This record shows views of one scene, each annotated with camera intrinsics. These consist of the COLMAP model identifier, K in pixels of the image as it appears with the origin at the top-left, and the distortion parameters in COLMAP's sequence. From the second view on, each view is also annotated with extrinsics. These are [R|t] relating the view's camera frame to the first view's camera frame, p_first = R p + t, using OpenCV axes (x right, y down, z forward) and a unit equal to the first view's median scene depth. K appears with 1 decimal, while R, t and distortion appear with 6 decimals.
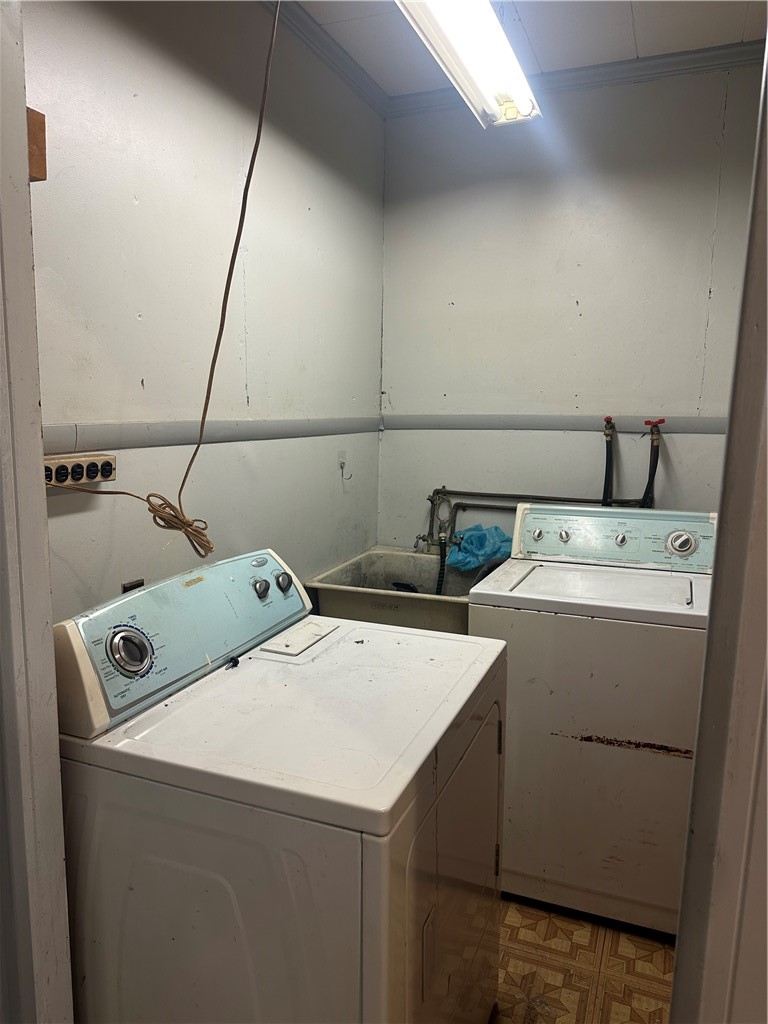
lens RADIAL K [[721.6, 0, 382.2], [0, 721.6, 514.2], [0, 0, 1]] dist [0.051432, -0.002946]
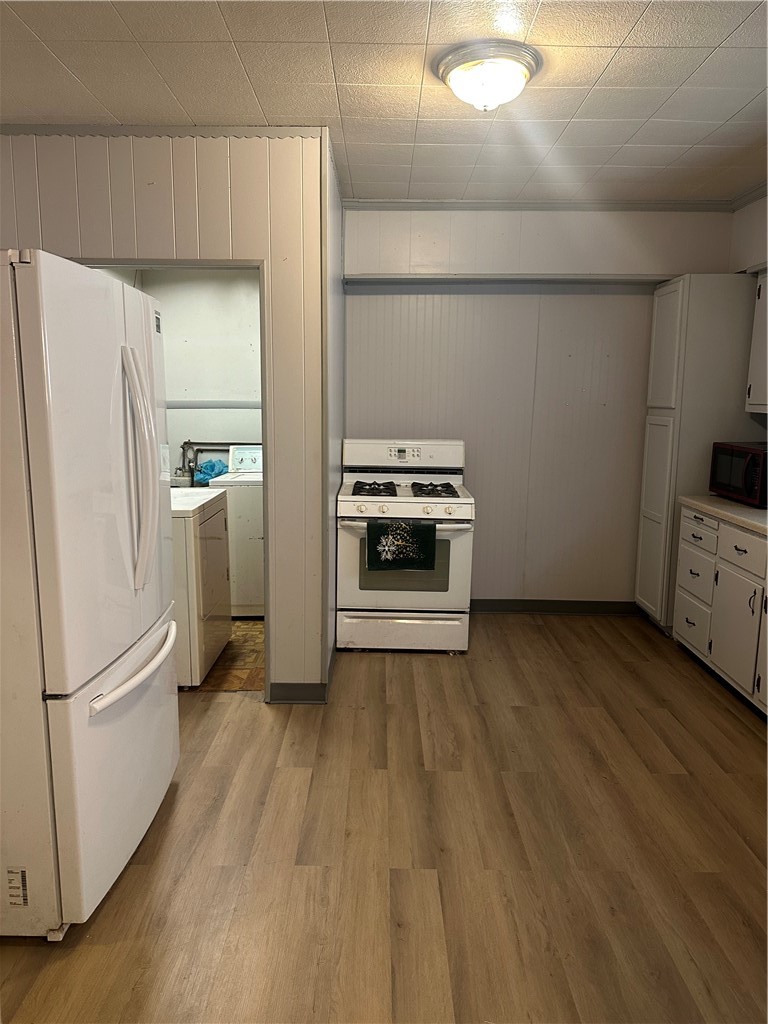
lens RADIAL K [[721.6, 0, 384.9], [0, 721.6, 512.6], [0, 0, 1]] dist [0.051432, -0.002946]
pose [[0.928158, -0.071181, 0.365317, -0.143894], [0.065934, 0.997463, 0.026836, 0.133377], [-0.366301, -0.000821, 0.930496, -0.927979]]
